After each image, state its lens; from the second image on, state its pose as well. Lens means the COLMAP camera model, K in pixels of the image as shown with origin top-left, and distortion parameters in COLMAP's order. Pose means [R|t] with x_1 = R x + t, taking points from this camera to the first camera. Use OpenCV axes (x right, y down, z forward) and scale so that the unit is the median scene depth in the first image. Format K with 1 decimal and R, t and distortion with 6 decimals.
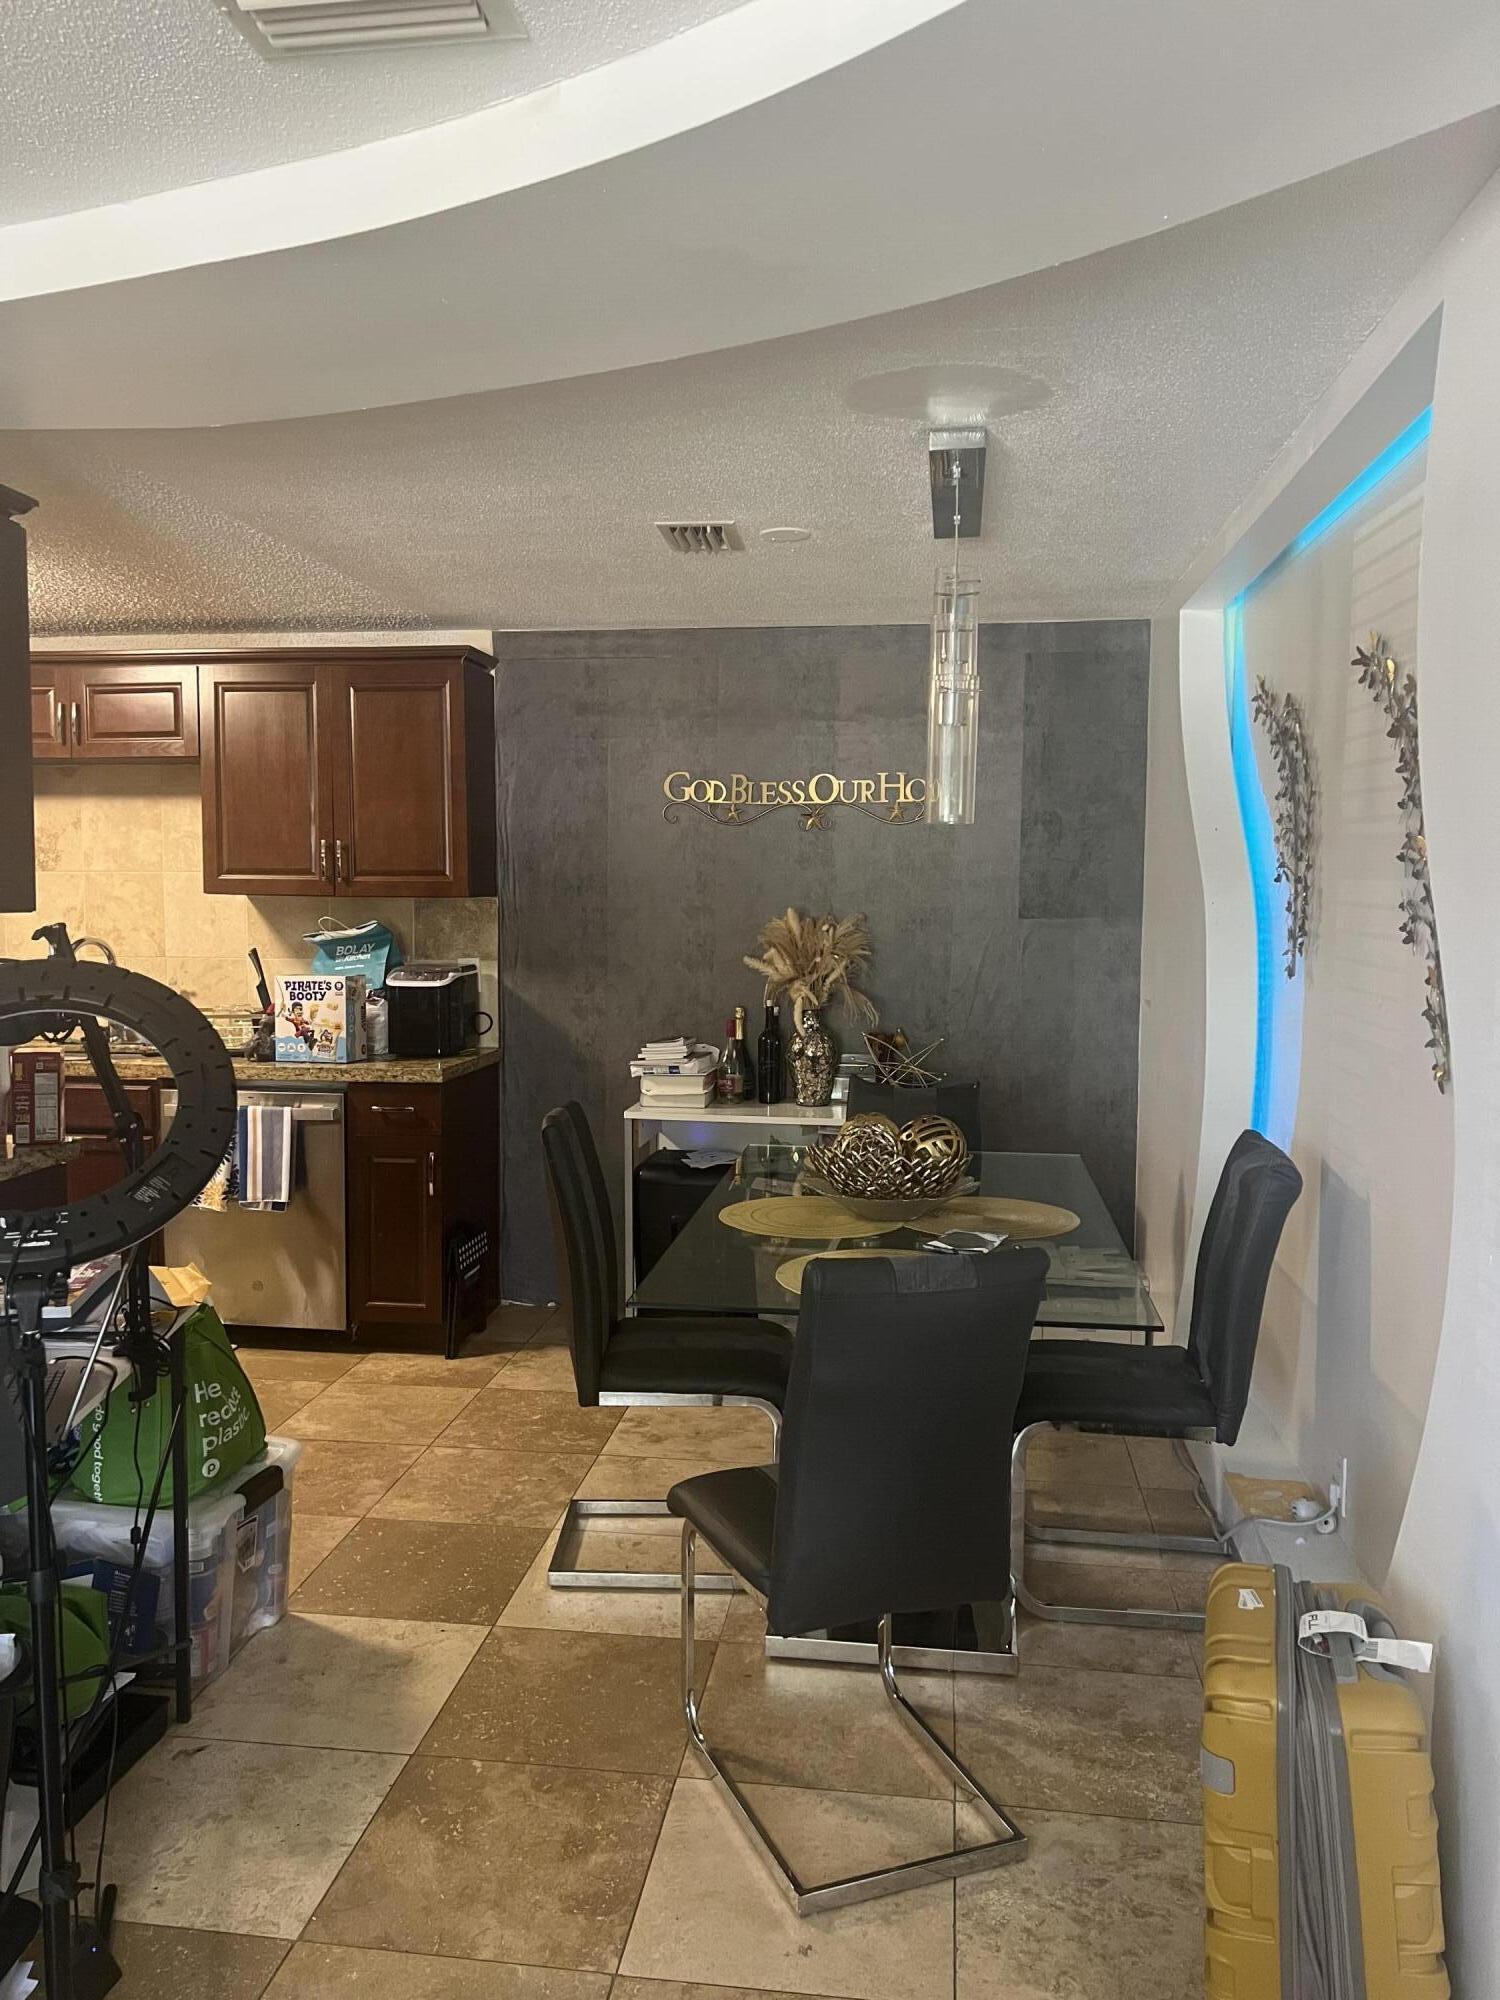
lens RADIAL K [[1510.7, 0, 750.0], [0, 1510.7, 1000.0], [0, 0, 1]] dist [0.066735, -0.078604]
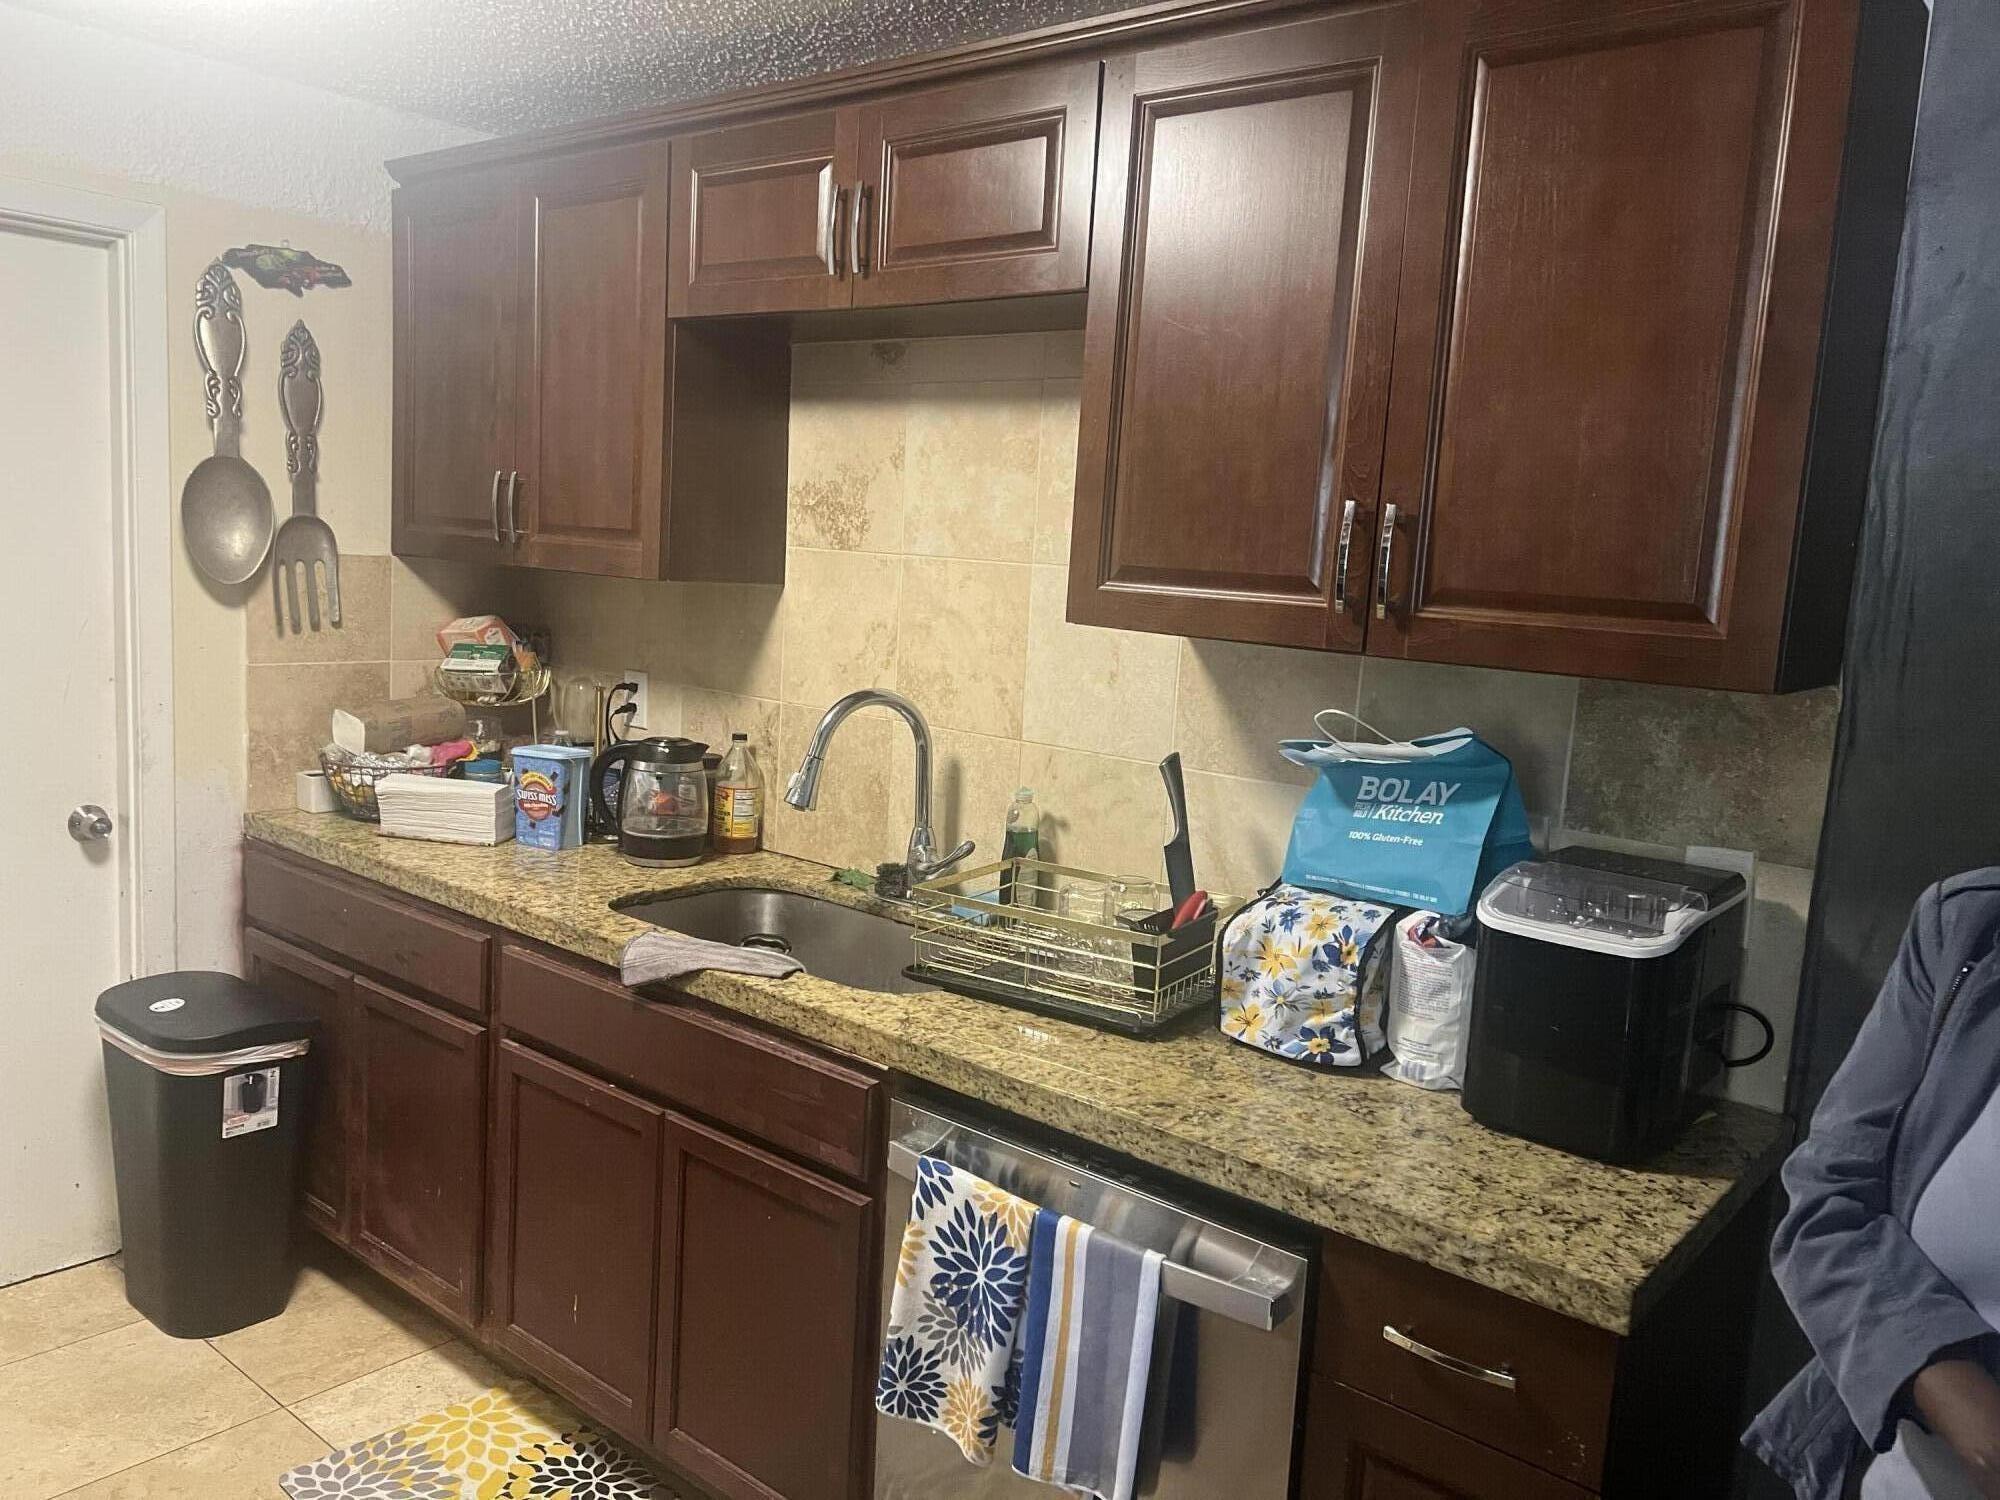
lens RADIAL K [[1510.7, 0, 1000.0], [0, 1510.7, 750.0], [0, 0, 1]] dist [0.066735, -0.078604]
pose [[0.850004, 0.118098, -0.513368, -0.152624], [-0.096379, 0.992961, 0.068848, -0.060807], [0.517885, -0.009043, 0.855403, 0.622142]]
